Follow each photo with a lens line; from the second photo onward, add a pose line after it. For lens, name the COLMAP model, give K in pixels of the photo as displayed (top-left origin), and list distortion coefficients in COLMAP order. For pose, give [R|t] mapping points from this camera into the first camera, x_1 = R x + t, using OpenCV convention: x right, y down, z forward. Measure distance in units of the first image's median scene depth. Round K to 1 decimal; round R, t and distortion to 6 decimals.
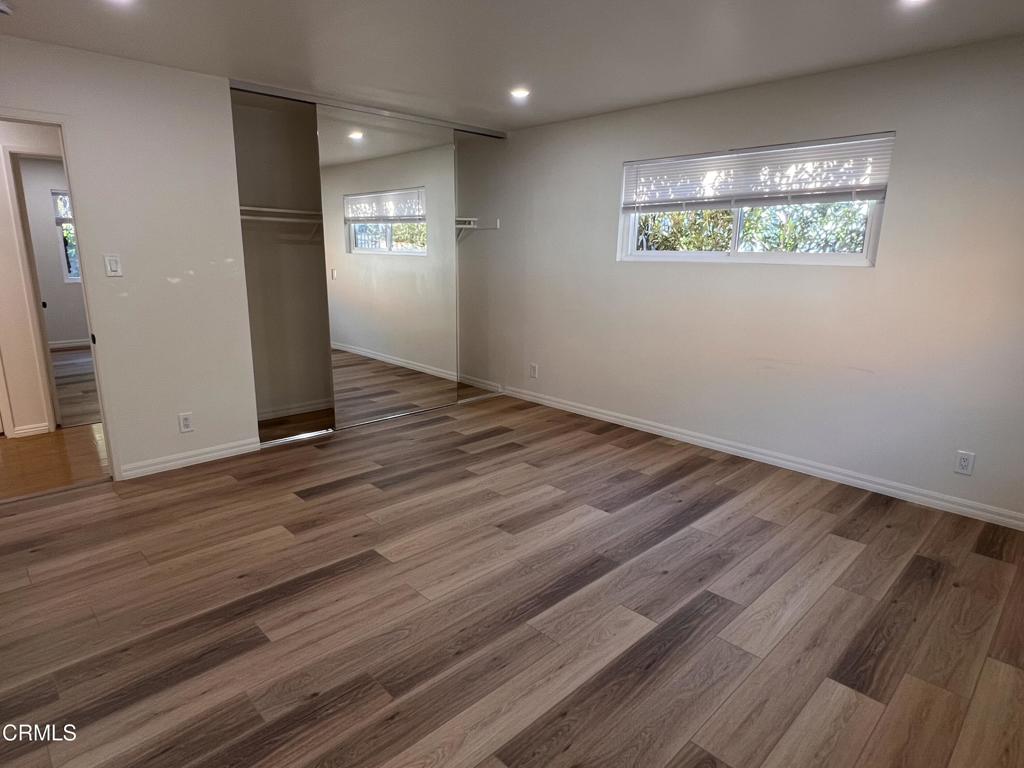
lens RADIAL K [[574.0, 0, 504.6], [0, 574.0, 386.0], [0, 0, 1]] dist [0.000846, 0.001463]
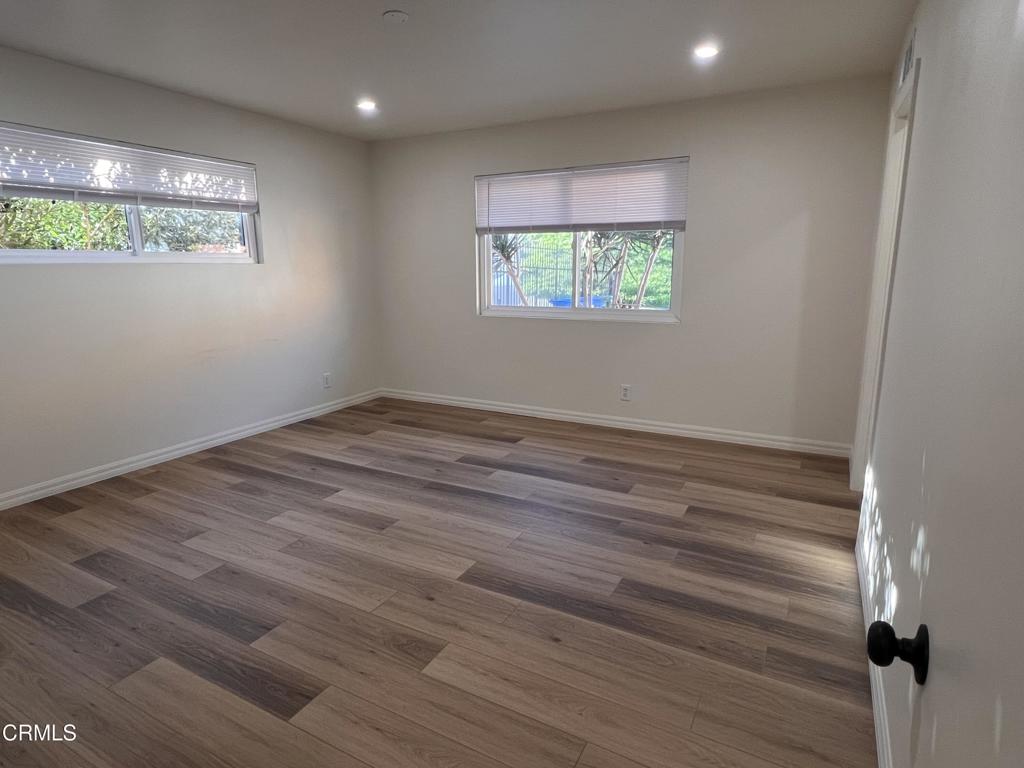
lens RADIAL K [[574.0, 0, 504.6], [0, 574.0, 386.0], [0, 0, 1]] dist [0.000846, 0.001463]
pose [[-0.290069, -0.216228, 0.932258, -0.830800], [0.215085, 0.934489, 0.283669, -0.195772], [-0.932523, 0.282799, -0.224559, 0.842506]]
